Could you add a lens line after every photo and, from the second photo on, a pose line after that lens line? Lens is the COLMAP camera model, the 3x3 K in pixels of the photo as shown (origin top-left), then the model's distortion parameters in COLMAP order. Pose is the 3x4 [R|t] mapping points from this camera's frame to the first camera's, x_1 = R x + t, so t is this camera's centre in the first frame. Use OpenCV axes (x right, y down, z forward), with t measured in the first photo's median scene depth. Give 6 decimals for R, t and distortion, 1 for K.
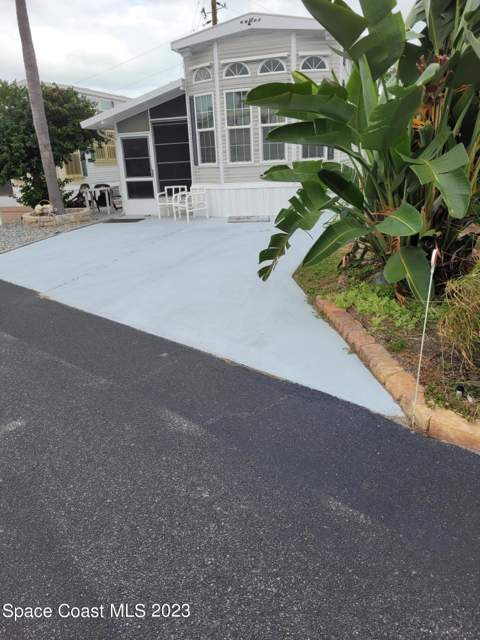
lens RADIAL K [[488.1, 0, 234.2], [0, 488.1, 318.9], [0, 0, 1]] dist [0.064104, -0.052931]
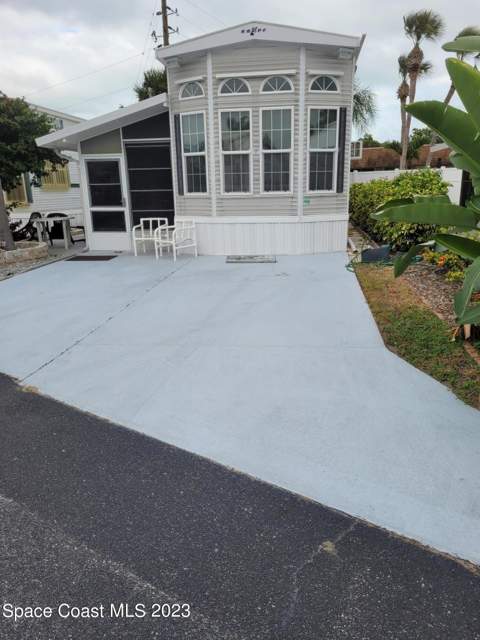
lens RADIAL K [[488.1, 0, 244.5], [0, 488.1, 325.1], [0, 0, 1]] dist [0.064104, -0.052931]
pose [[0.988197, -0.011946, 0.152722, -0.101922], [0.019084, 0.998788, -0.045359, -0.046982], [-0.151995, 0.047739, 0.987228, 0.156106]]
